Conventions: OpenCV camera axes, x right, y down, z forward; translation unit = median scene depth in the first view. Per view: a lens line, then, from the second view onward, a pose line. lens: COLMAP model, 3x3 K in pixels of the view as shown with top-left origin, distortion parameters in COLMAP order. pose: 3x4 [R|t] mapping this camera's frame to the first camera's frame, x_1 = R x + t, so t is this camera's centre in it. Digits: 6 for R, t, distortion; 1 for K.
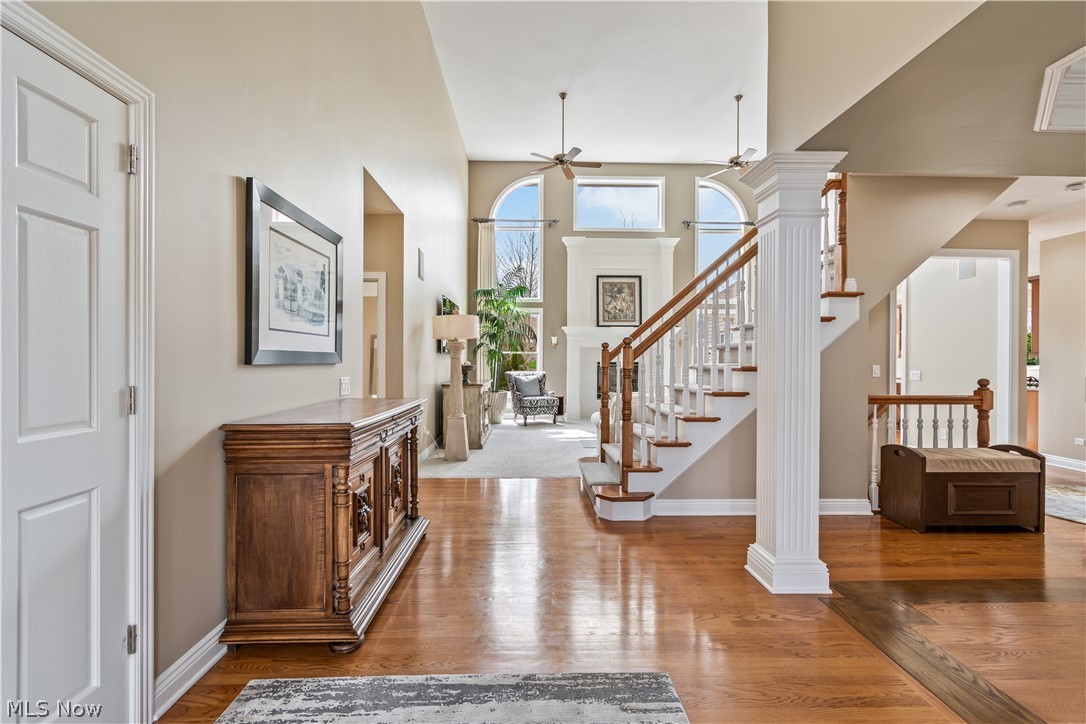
lens RADIAL K [[484.7, 0, 541.6], [0, 484.7, 363.1], [0, 0, 1]] dist [0.004406, -0.001300]
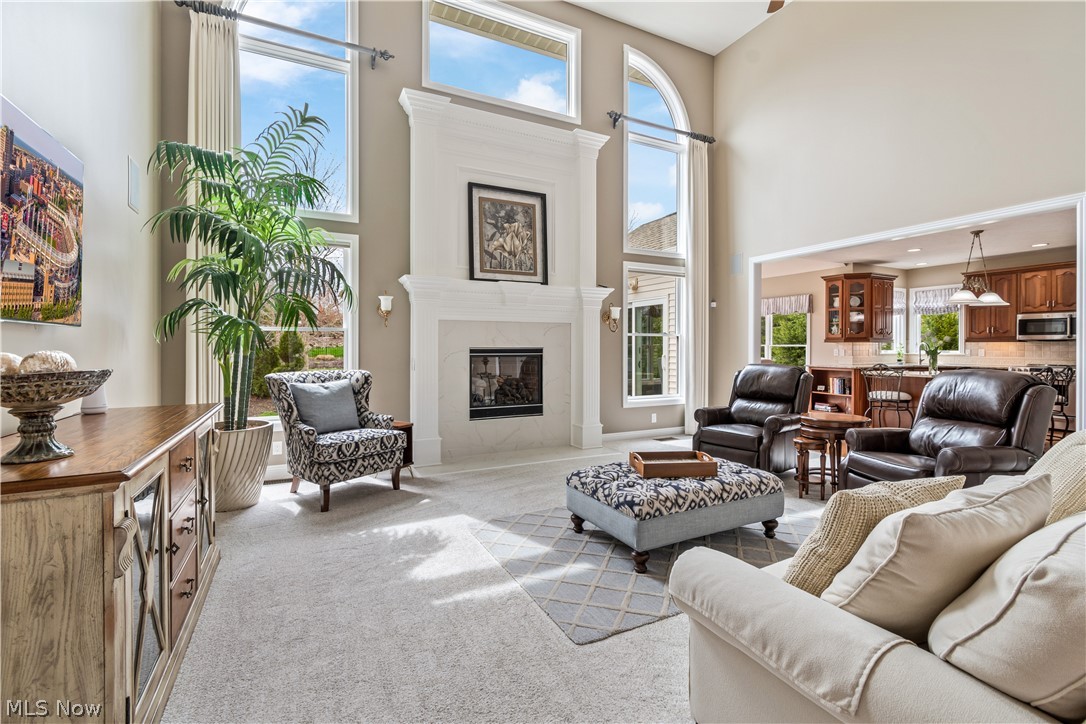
lens RADIAL K [[484.7, 0, 546.3], [0, 484.7, 348.9], [0, 0, 1]] dist [0.004406, -0.001300]
pose [[0.901889, -0.004524, 0.431943, -0.036892], [0.004621, 0.999989, 0.000826, -0.002047], [-0.431942, 0.001251, 0.901900, 0.499507]]
